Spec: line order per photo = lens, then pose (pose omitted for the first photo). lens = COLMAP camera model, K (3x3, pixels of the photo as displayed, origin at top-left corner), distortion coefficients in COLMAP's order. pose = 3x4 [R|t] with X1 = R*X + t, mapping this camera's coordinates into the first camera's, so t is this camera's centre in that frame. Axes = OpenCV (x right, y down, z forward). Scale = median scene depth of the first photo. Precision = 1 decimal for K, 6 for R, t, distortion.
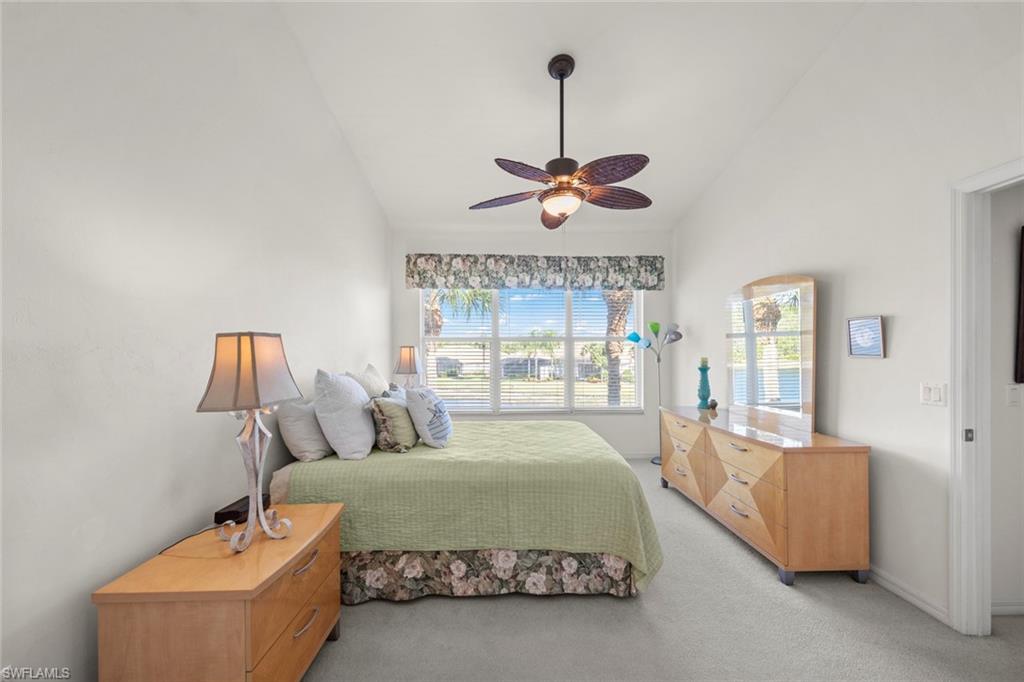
lens RADIAL K [[419.0, 0, 519.3], [0, 419.0, 350.1], [0, 0, 1]] dist [0.008999, -0.001565]
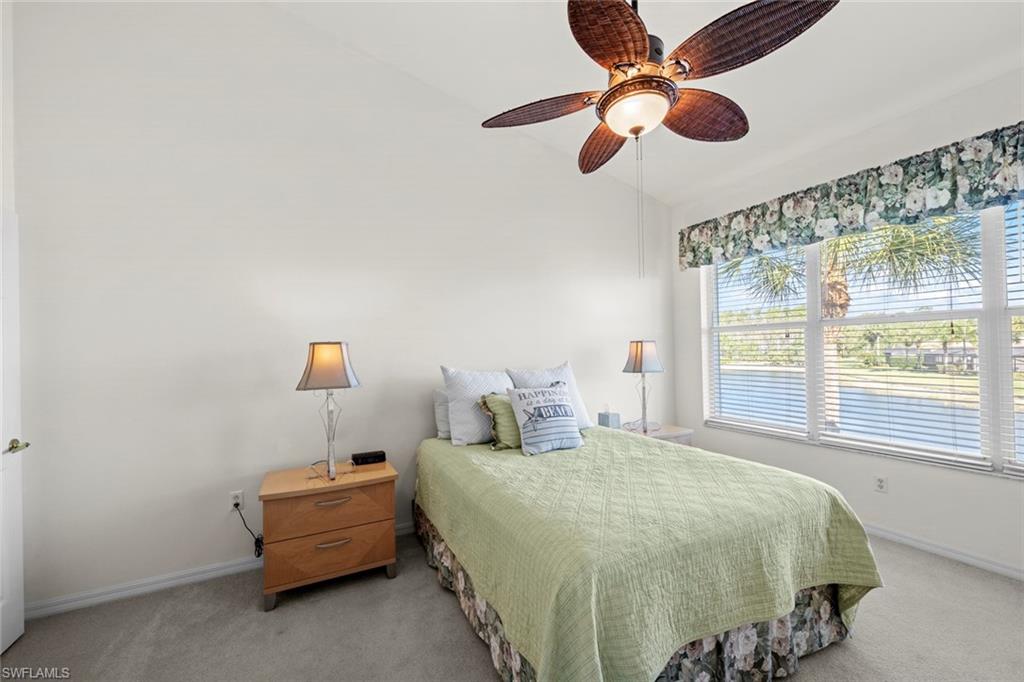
lens RADIAL K [[419.0, 0, 503.7], [0, 419.0, 344.5], [0, 0, 1]] dist [0.008999, -0.001565]
pose [[0.391301, -0.019596, -0.920054, 0.358925], [0.024850, 0.999634, -0.010722, 0.000263], [0.919927, -0.018668, 0.391645, 0.337065]]
